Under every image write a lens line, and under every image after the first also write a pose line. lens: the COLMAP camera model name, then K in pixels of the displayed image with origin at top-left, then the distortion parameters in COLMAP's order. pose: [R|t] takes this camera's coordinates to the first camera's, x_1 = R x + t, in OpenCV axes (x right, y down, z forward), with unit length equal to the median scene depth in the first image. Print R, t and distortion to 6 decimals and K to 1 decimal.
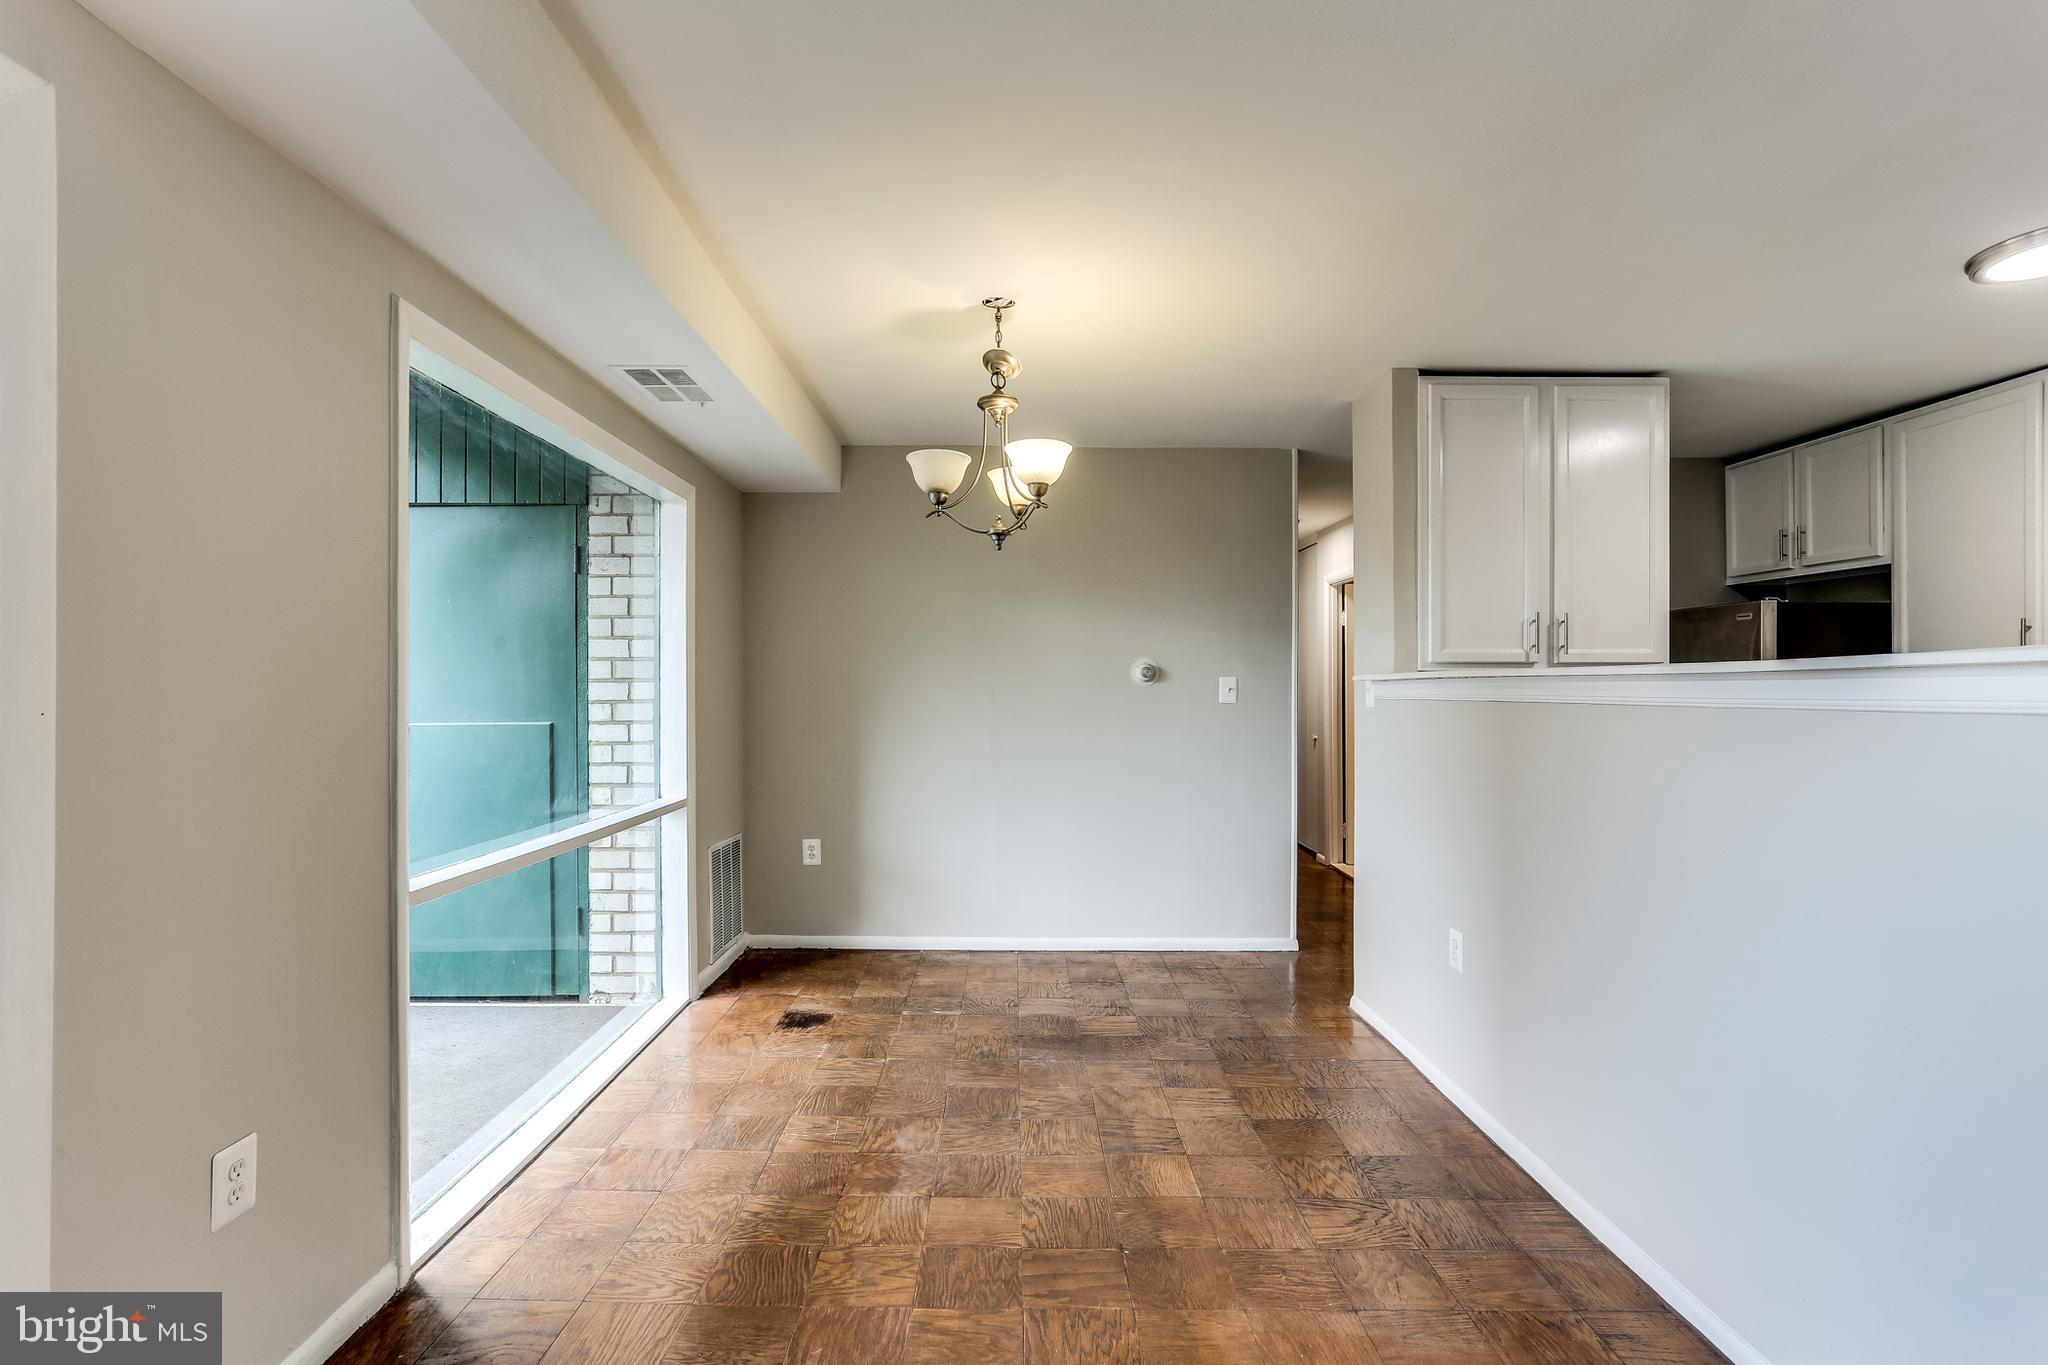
lens RADIAL K [[992.1, 0, 1019.2], [0, 992.1, 681.2], [0, 0, 1]] dist [-0.045600, 0.034306]
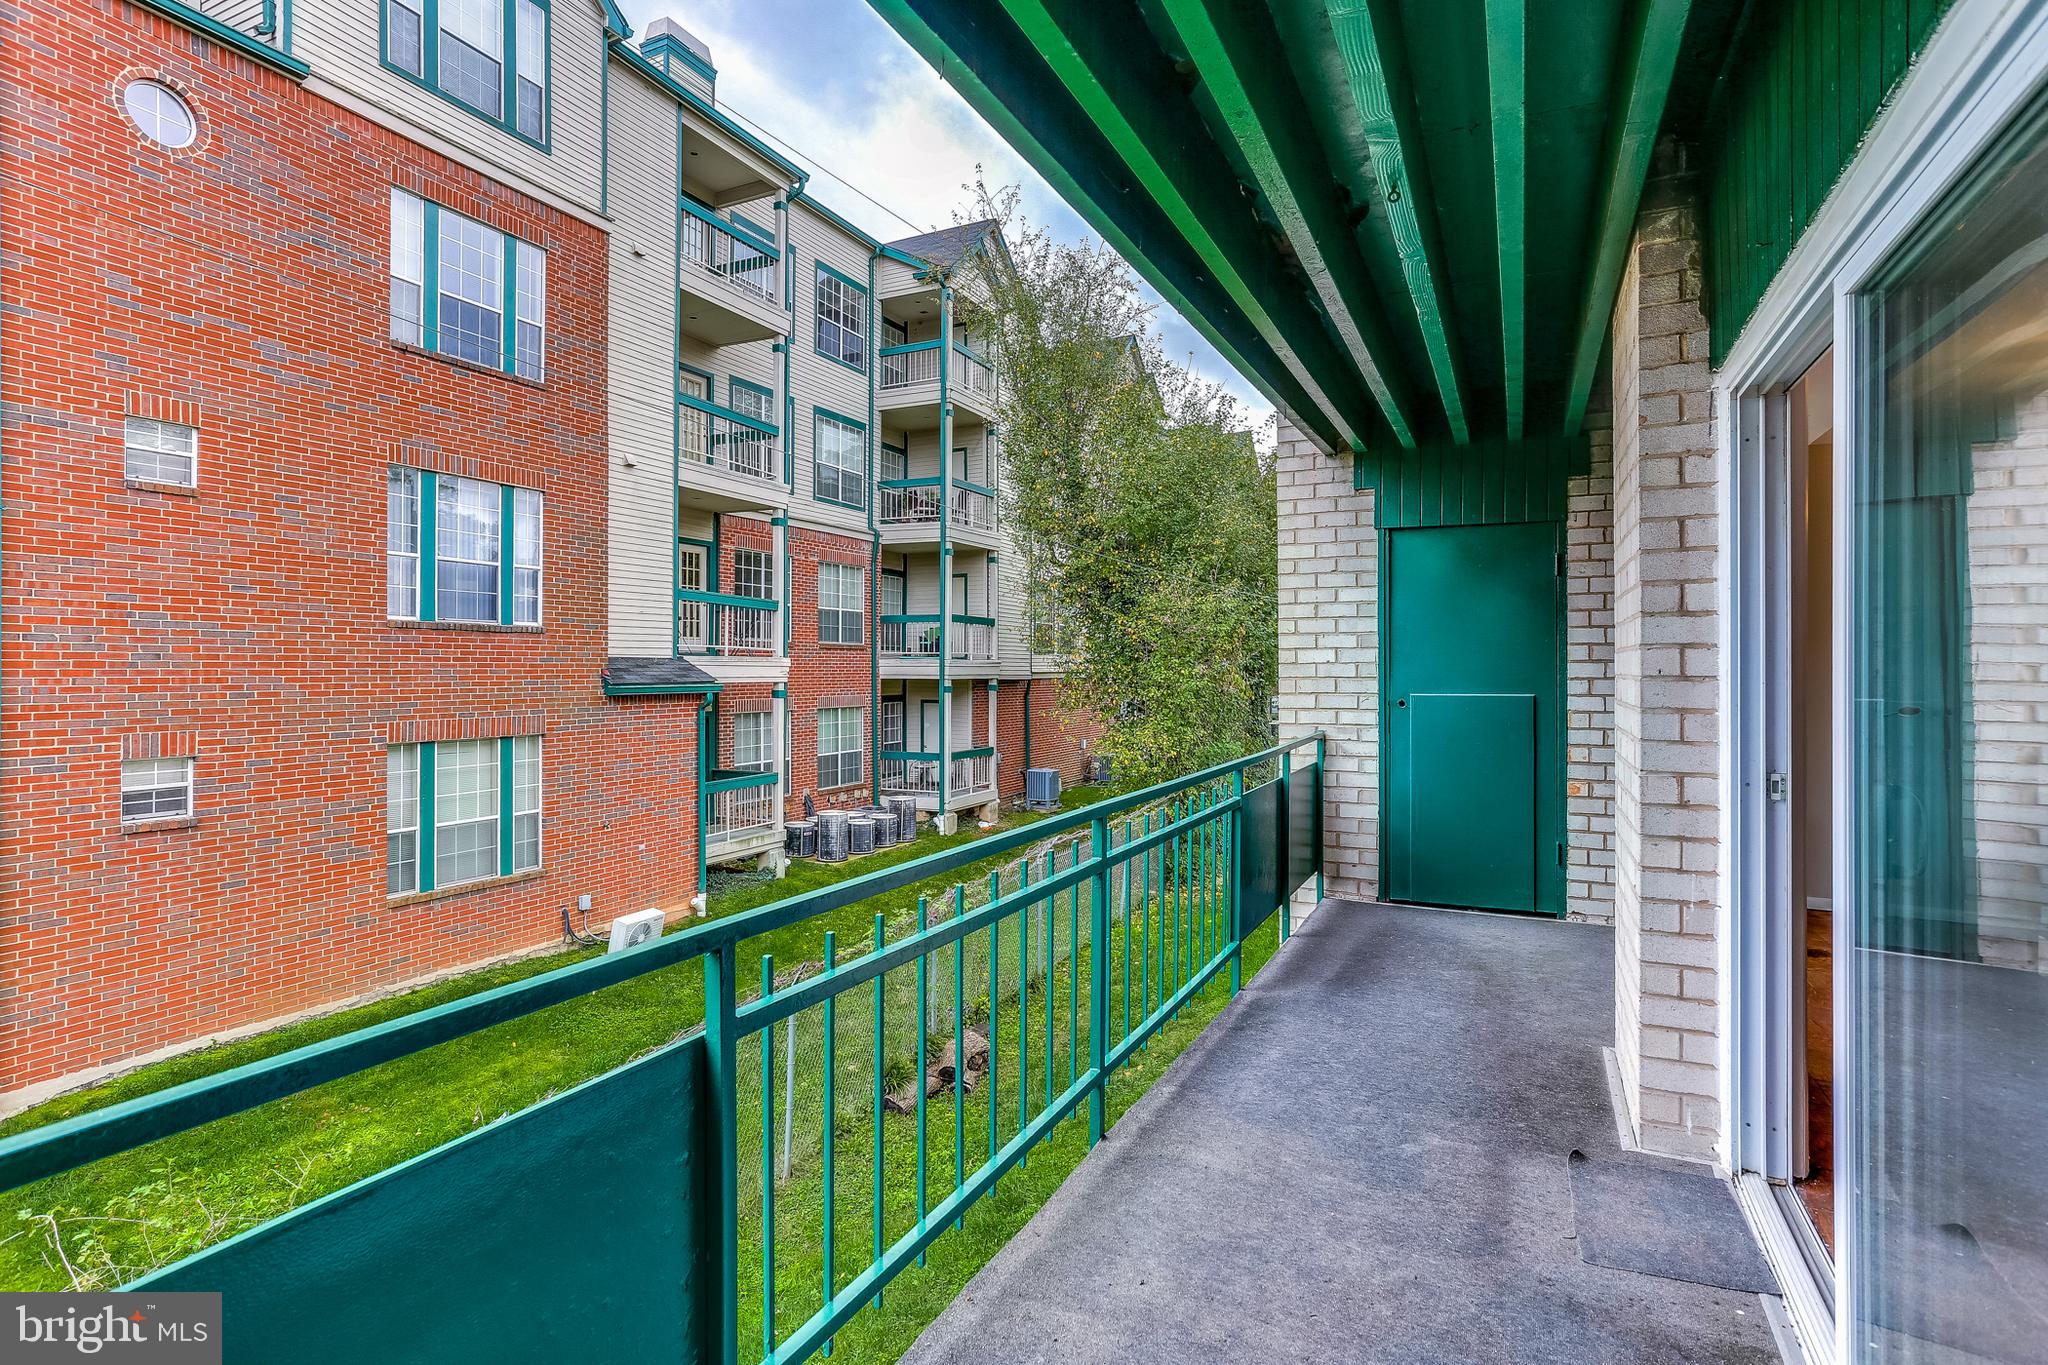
lens RADIAL K [[1016.9, 0, 1024.8], [0, 1016.9, 672.4], [0, 0, 1]] dist [-0.034391, 0.031928]
pose [[0.892700, 0.004375, -0.450629, -0.488228], [0.000301, 0.999947, 0.010304, -0.000298], [0.450650, -0.009334, 0.892652, -0.460389]]
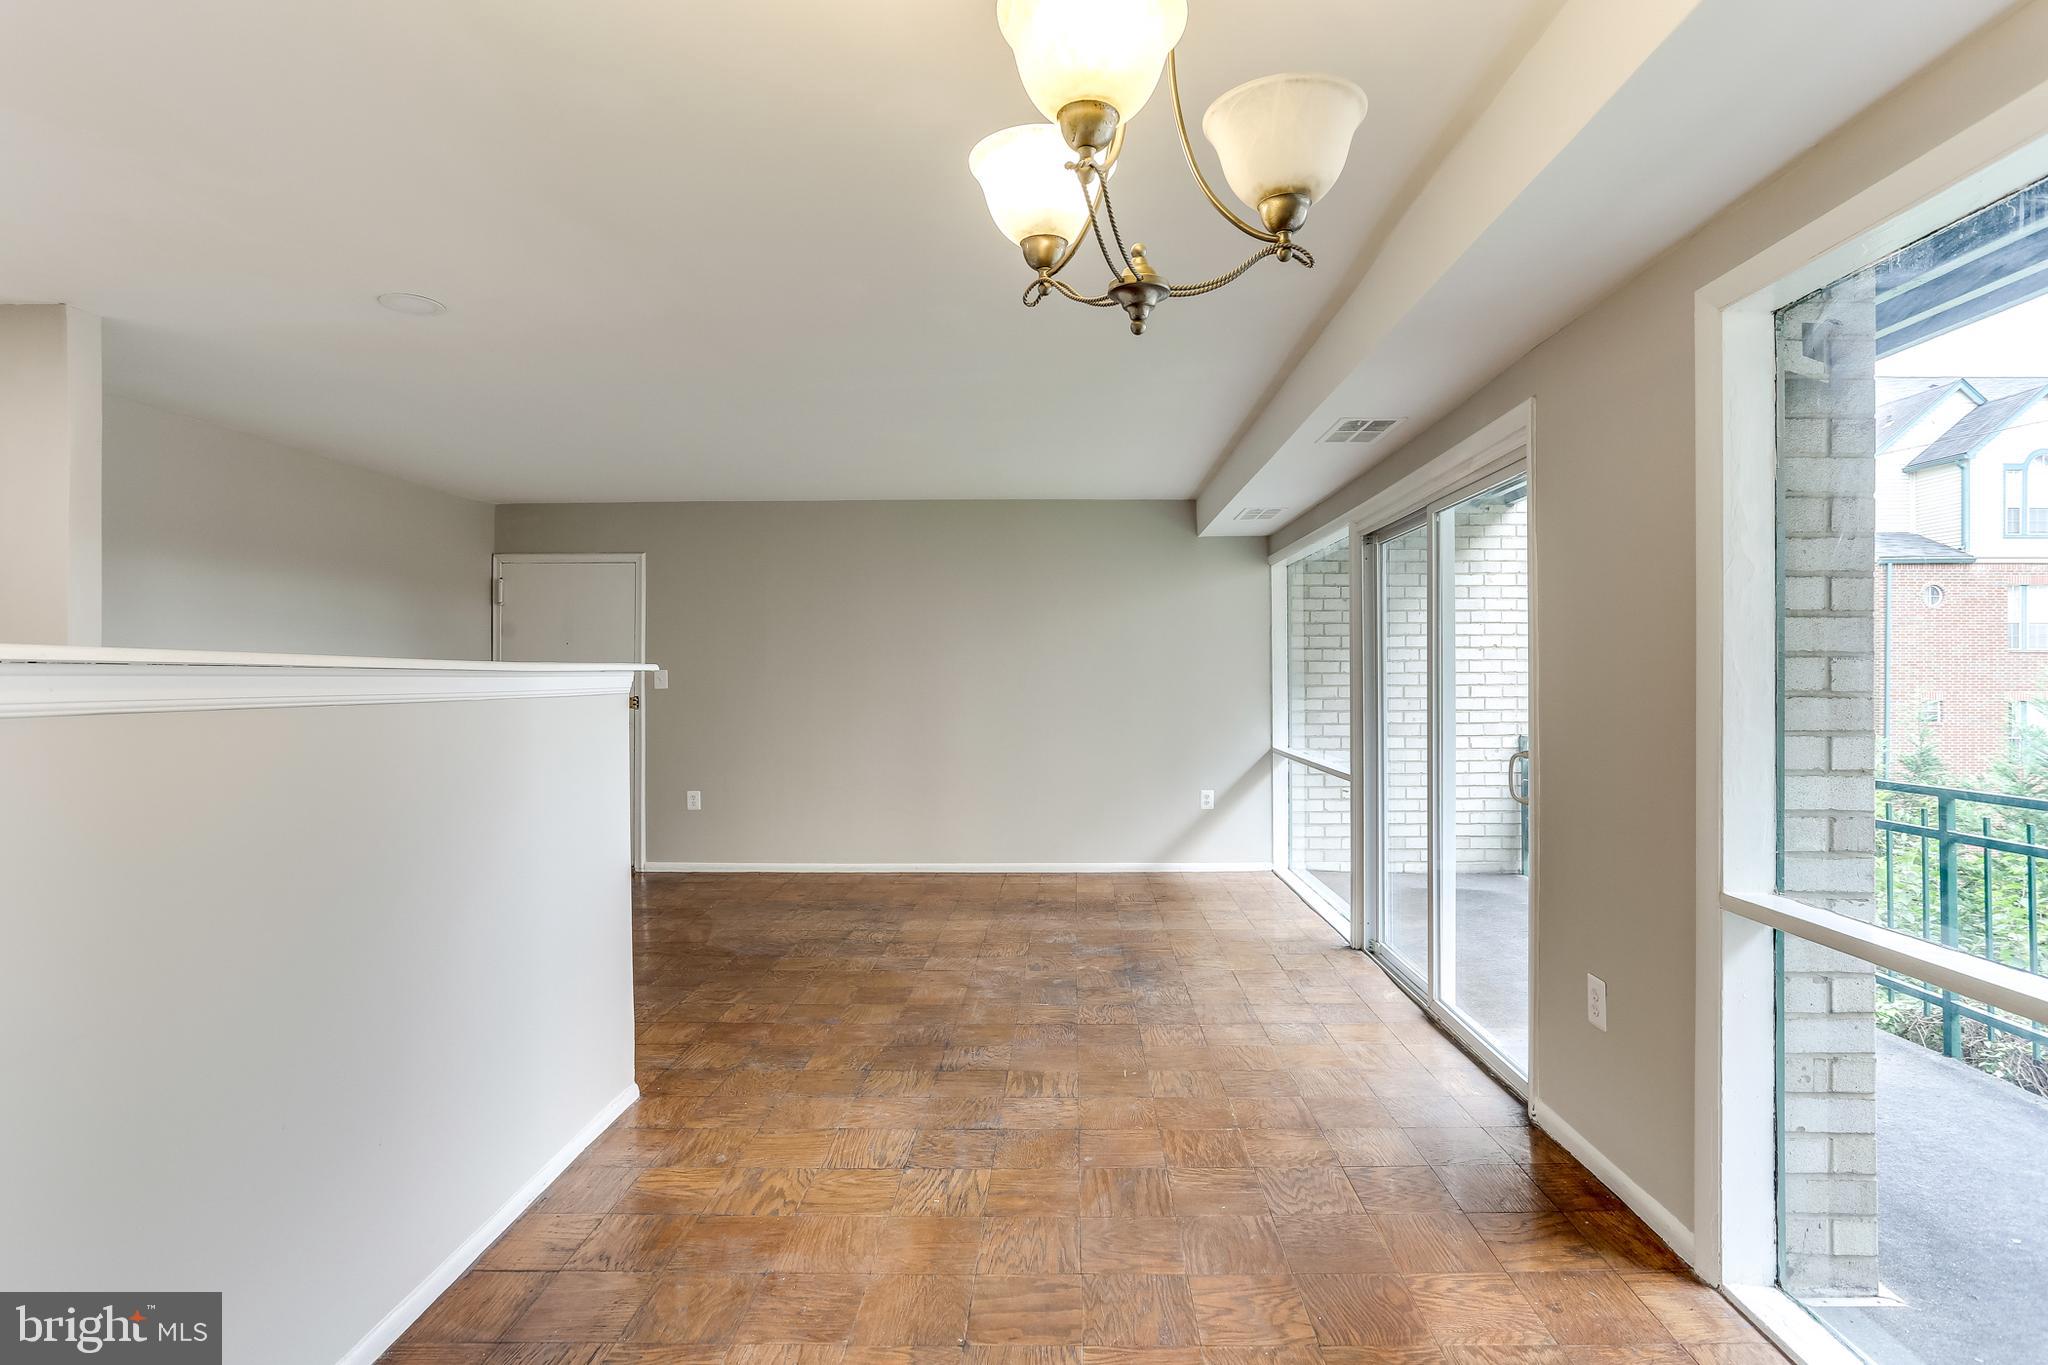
lens RADIAL K [[1007.6, 0, 1050.8], [0, 1007.6, 668.9], [0, 0, 1]] dist [-0.053276, 0.041148]
pose [[-0.999720, 0.004087, 0.023293, 0.004507], [0.003725, 0.999872, -0.015550, 0.005497], [-0.023354, -0.015459, -0.999608, 1.076659]]
